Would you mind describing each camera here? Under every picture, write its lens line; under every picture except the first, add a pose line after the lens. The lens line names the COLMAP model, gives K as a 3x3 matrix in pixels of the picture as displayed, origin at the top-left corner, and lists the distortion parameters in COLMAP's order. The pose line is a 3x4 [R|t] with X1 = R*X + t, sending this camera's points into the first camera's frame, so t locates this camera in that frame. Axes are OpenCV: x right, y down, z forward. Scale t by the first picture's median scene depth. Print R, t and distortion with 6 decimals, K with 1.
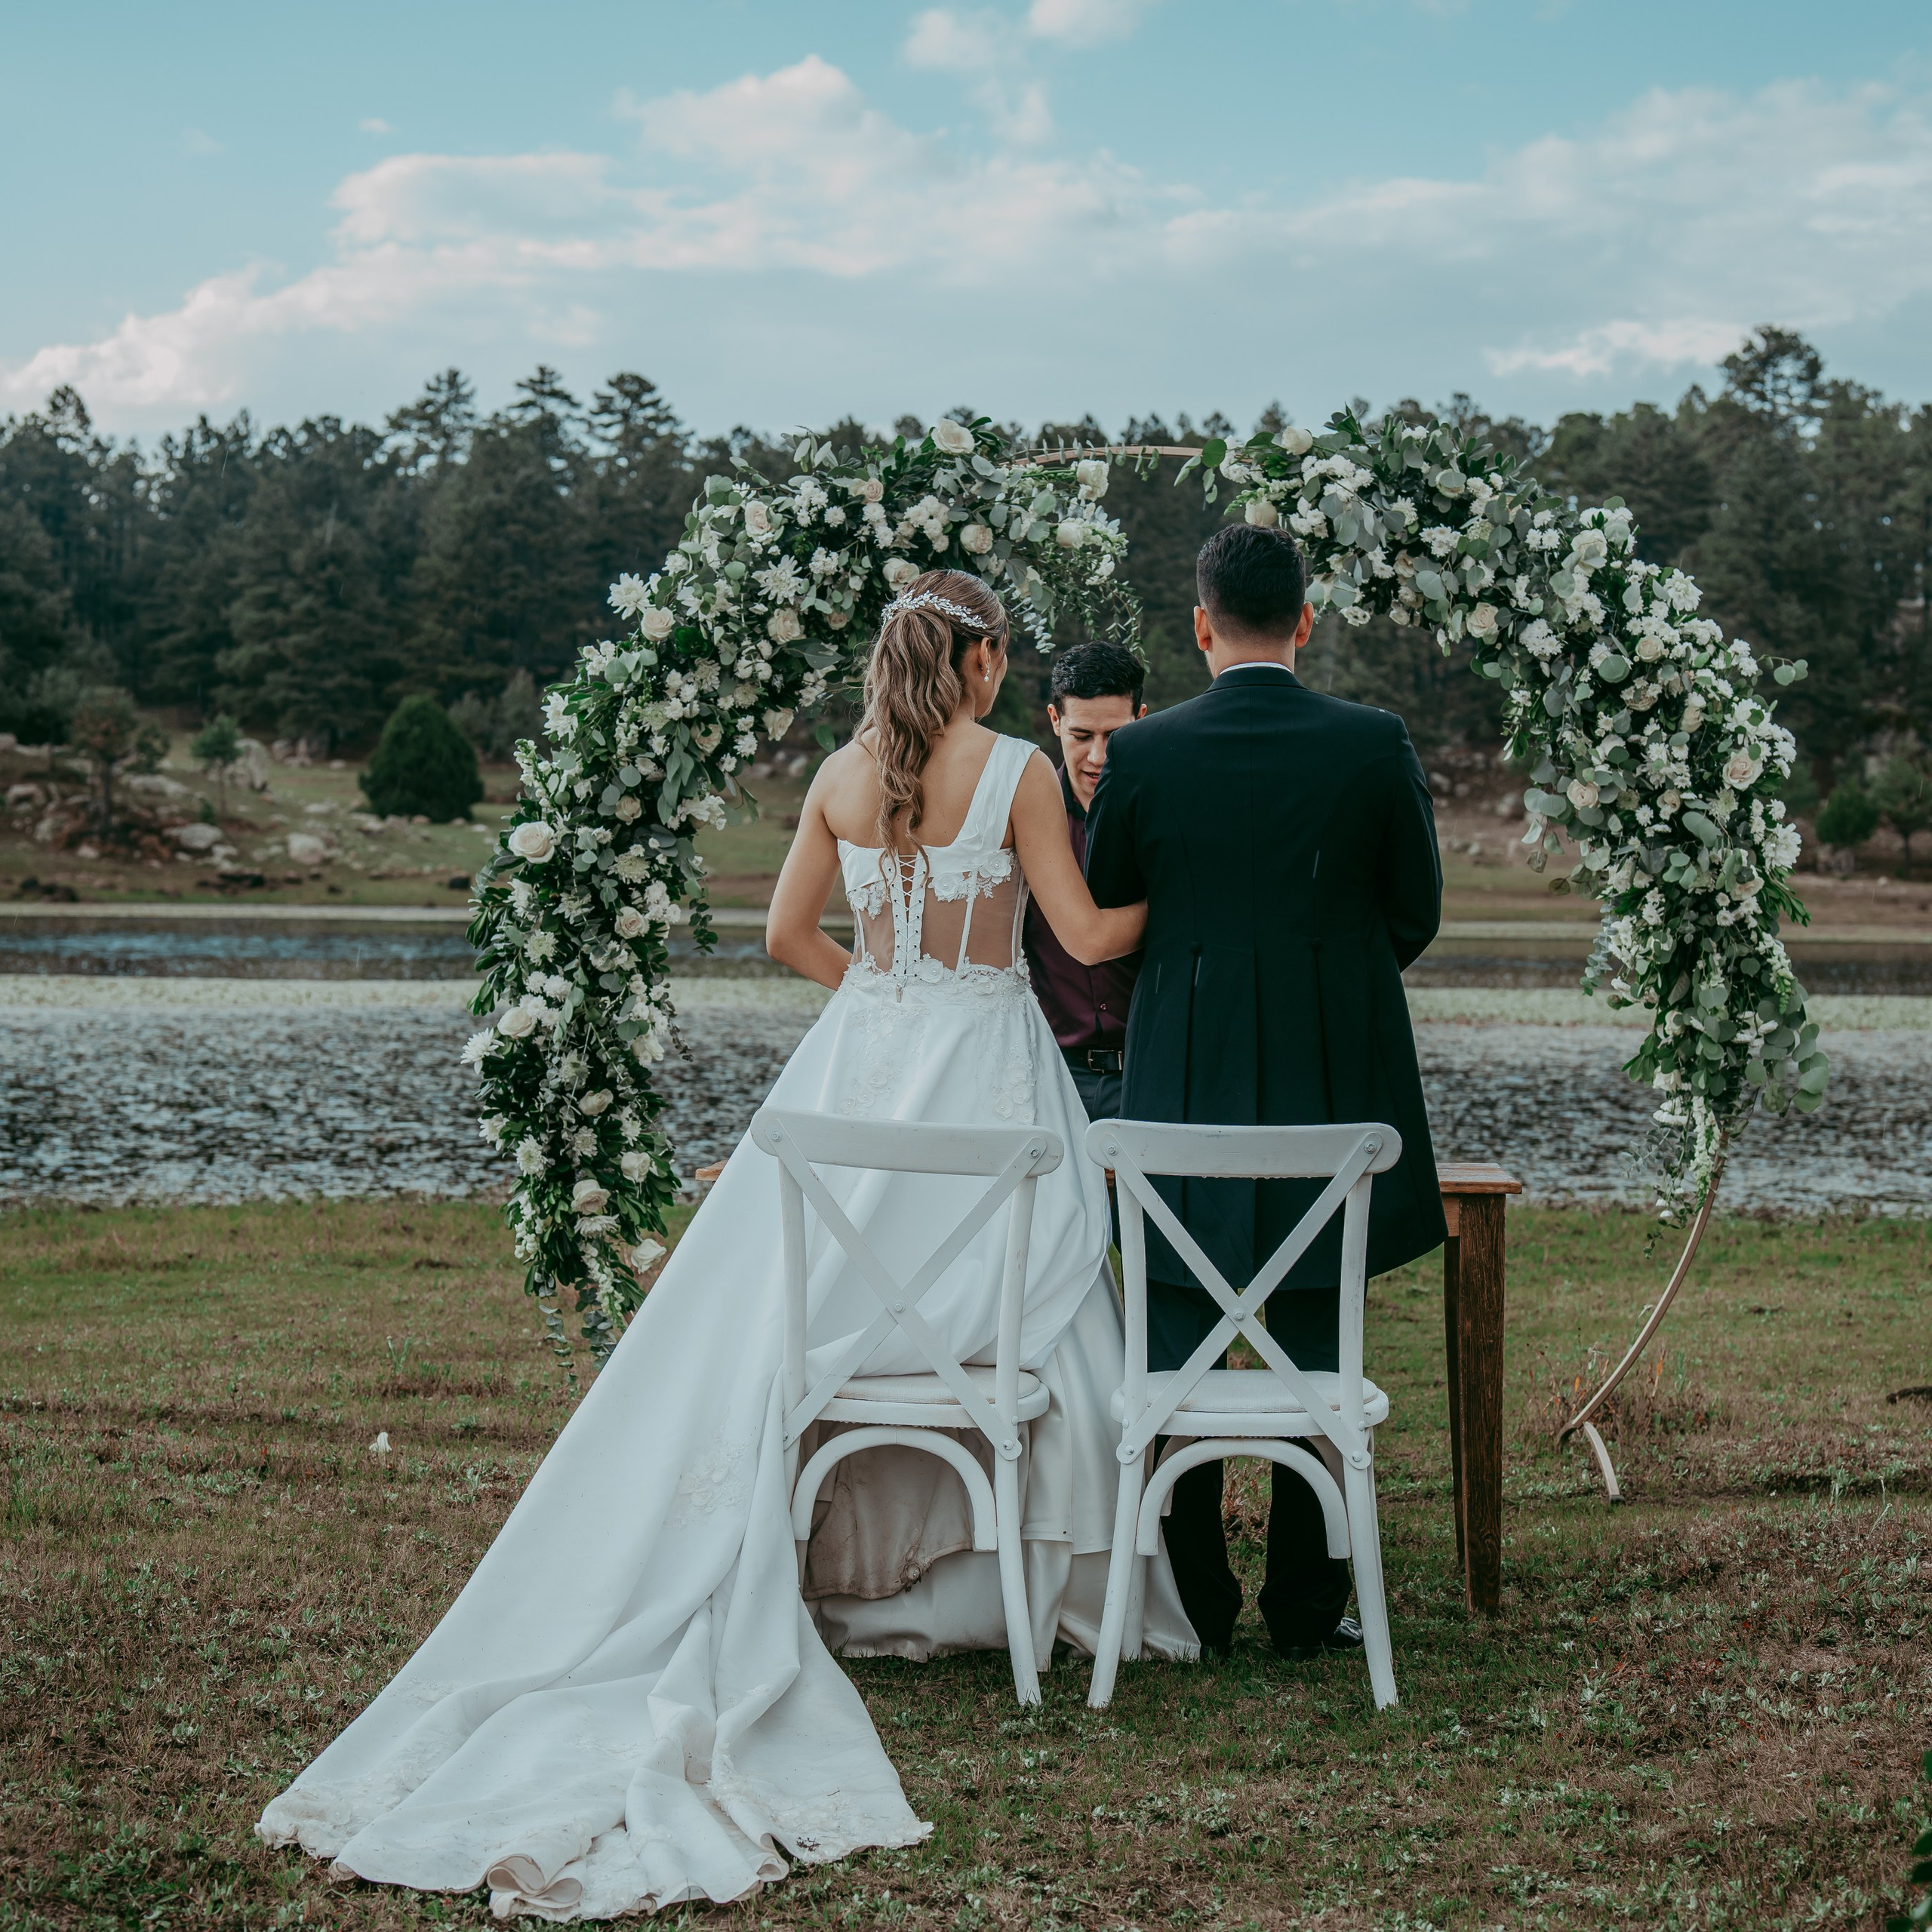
lens RADIAL K [[4091.5, 0, 966.8], [0, 4091.5, 1006.3], [0, 0, 1]] dist [0.120212, -0.299861]
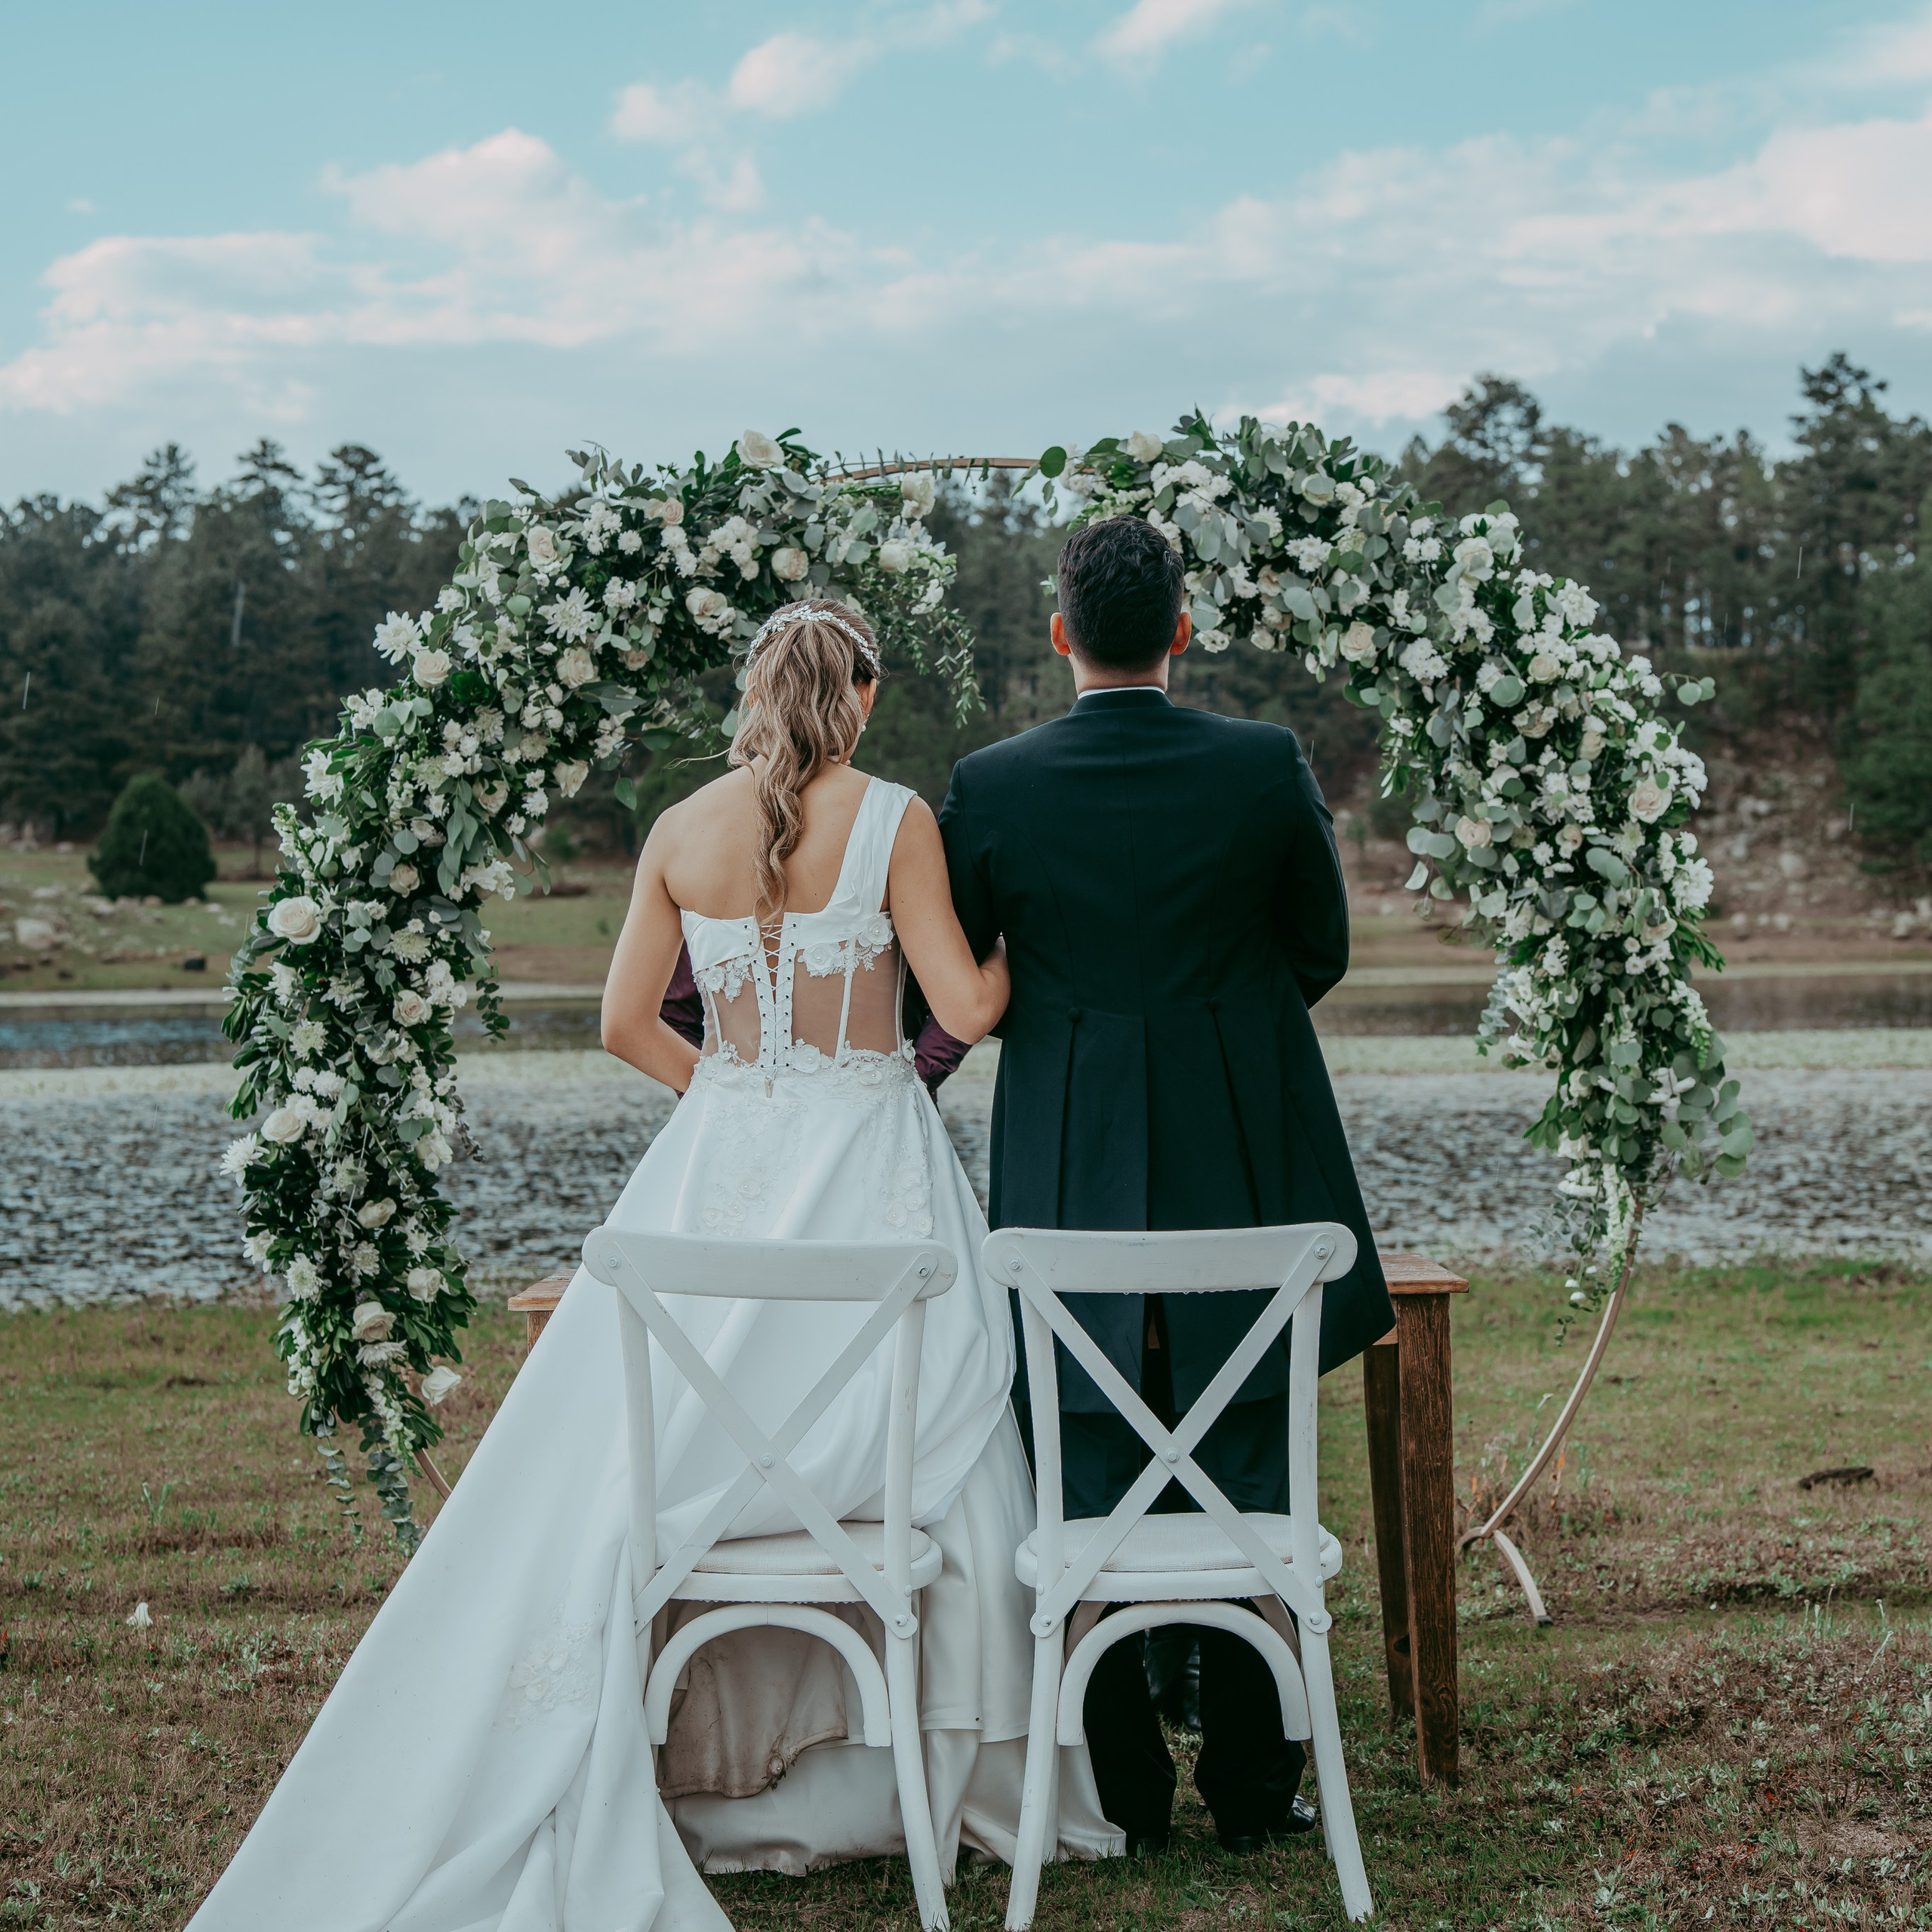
lens RADIAL K [[4091.5, 0, 966.8], [0, 4091.5, 1006.3], [0, 0, 1]] dist [0.120212, -0.299861]
pose [[0.997559, -0.031043, 0.062556, -0.017898], [0.031983, 0.999389, -0.014072, -0.004588], [-0.062081, 0.016038, 0.997942, 0.112672]]
